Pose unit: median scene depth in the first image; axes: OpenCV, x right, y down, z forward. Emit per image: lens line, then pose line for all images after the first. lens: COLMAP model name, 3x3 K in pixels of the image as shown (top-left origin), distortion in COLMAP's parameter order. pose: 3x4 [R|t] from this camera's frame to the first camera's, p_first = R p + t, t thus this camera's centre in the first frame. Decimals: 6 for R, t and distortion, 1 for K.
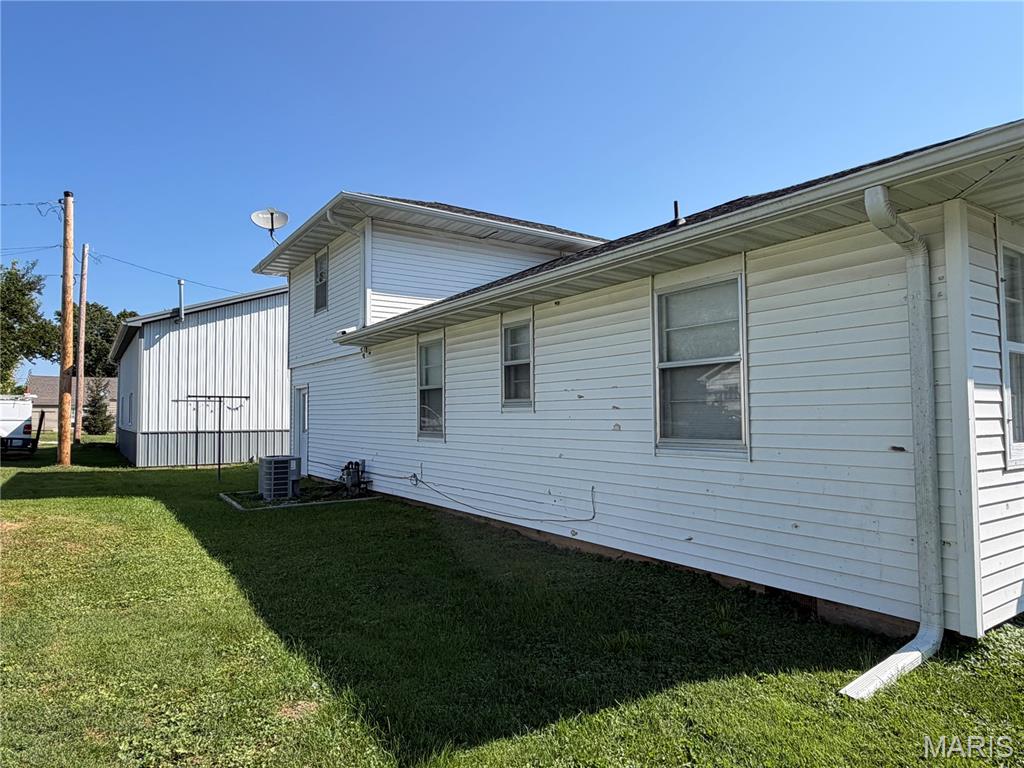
lens RADIAL K [[621.3, 0, 510.3], [0, 621.3, 387.7], [0, 0, 1]] dist [0.004417, 0.002727]
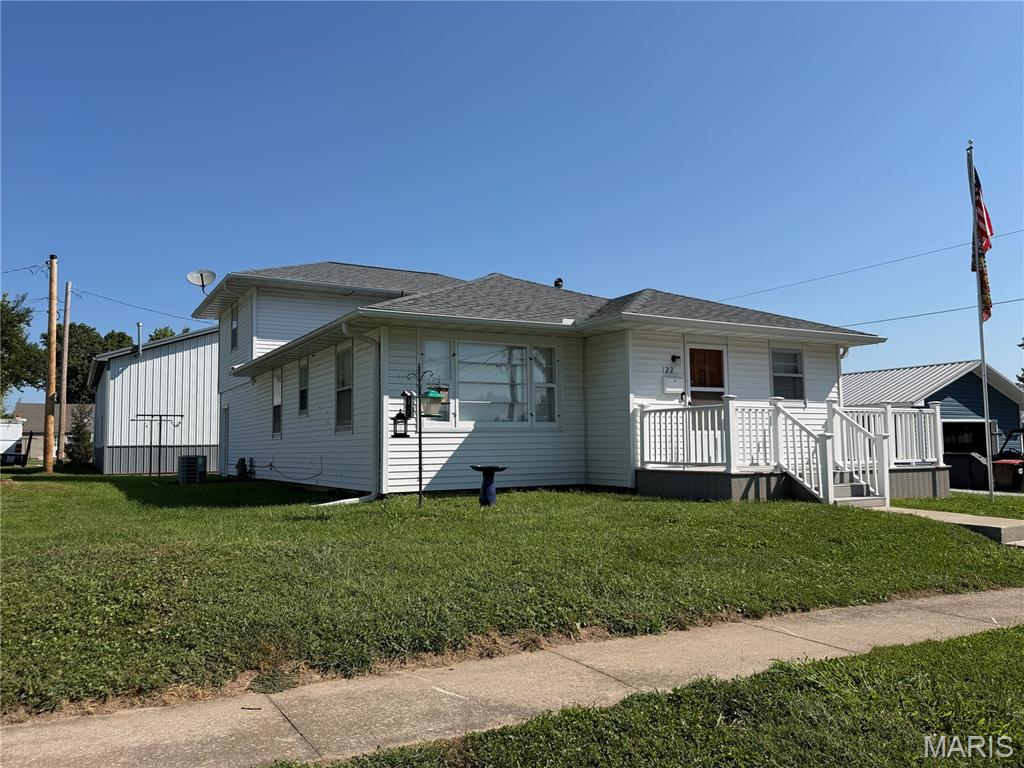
lens RADIAL K [[767.6, 0, 512.0], [0, 767.6, 384.0], [0, 0, 1]] dist [0.013816, -0.004170]
pose [[0.996614, -0.015225, -0.080804, 0.272817], [0.012306, 0.999258, -0.036499, 0.011161], [0.081300, 0.035381, 0.996062, -0.378791]]
